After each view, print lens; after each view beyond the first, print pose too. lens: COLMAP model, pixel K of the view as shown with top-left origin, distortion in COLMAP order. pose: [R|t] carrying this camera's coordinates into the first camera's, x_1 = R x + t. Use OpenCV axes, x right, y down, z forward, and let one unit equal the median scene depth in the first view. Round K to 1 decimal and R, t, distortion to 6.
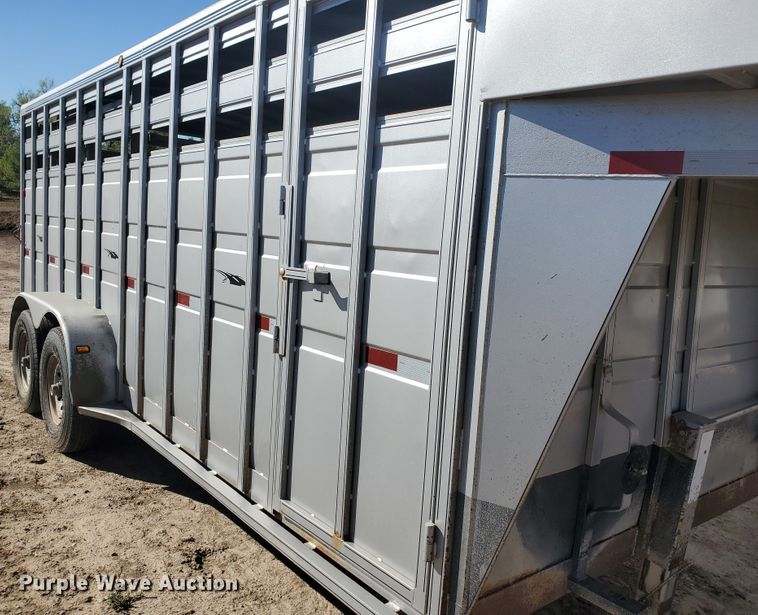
lens RADIAL K [[675.9, 0, 379.9], [0, 675.9, 310.0], [0, 0, 1]] dist [0.040878, -0.024840]
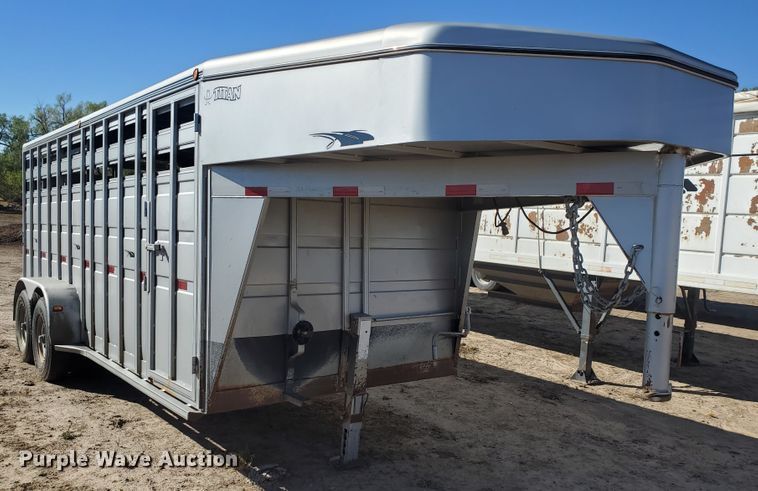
lens RADIAL K [[642.5, 0, 369.6], [0, 642.5, 267.7], [0, 0, 1]] dist [0.046970, -0.032956]
pose [[0.999265, -0.036855, -0.010536, 0.463030], [0.036227, 0.997850, -0.054624, 0.114459], [0.012526, 0.054202, 0.998451, -0.740279]]
